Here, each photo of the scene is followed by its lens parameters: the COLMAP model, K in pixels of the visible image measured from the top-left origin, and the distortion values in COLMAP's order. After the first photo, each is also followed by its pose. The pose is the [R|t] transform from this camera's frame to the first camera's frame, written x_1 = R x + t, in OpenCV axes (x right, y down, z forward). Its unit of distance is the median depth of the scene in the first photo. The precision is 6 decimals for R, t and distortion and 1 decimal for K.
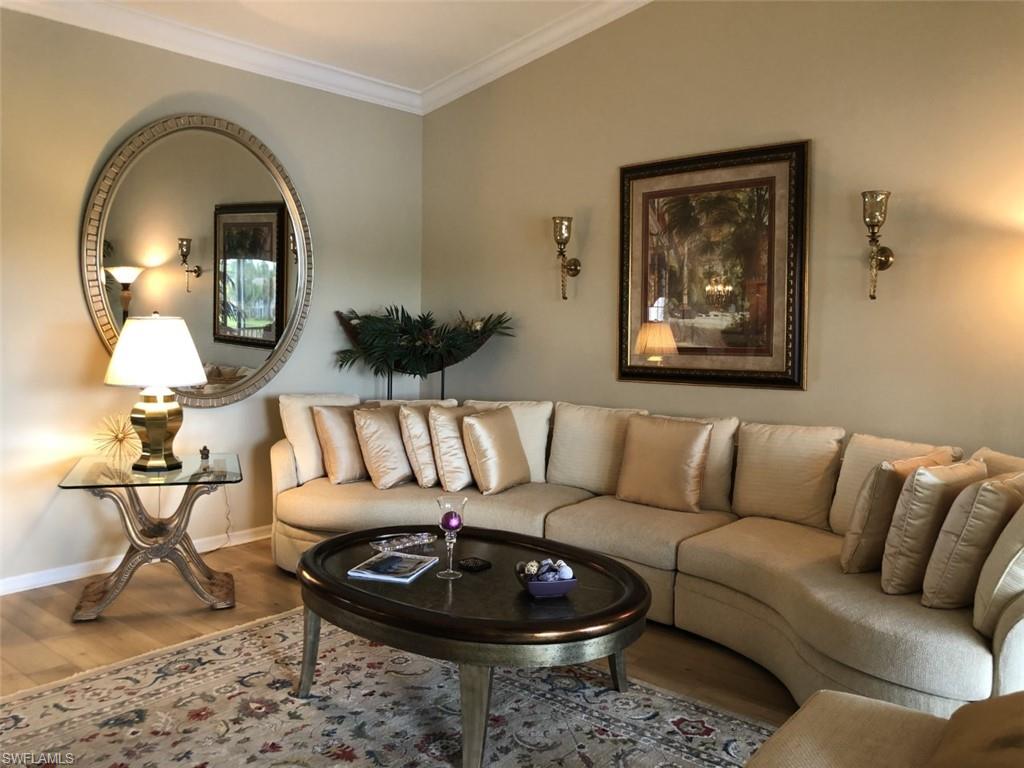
lens RADIAL K [[840.6, 0, 513.9], [0, 840.6, 377.2], [0, 0, 1]] dist [0.023525, -0.067814]
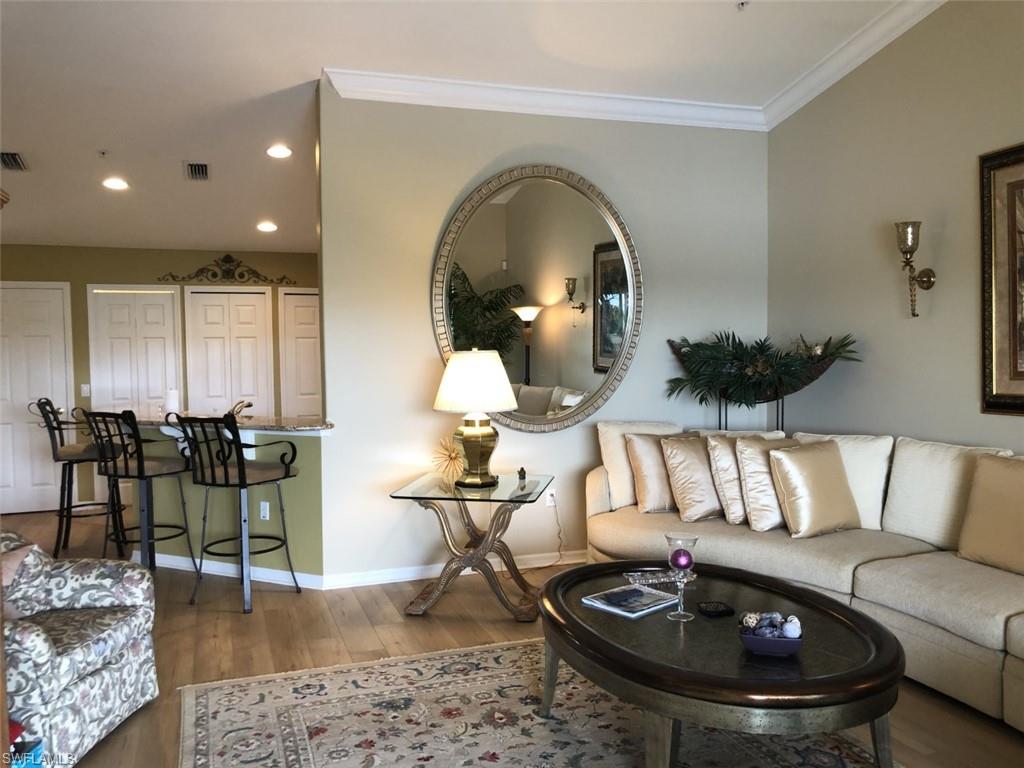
lens RADIAL K [[840.6, 0, 492.6], [0, 840.6, 369.9], [0, 0, 1]] dist [0.023525, -0.067814]
pose [[0.849315, -0.014461, -0.527689, 0.167088], [-0.009336, 0.999057, -0.042405, 0.001591], [0.527804, 0.040942, 0.848379, 0.054728]]
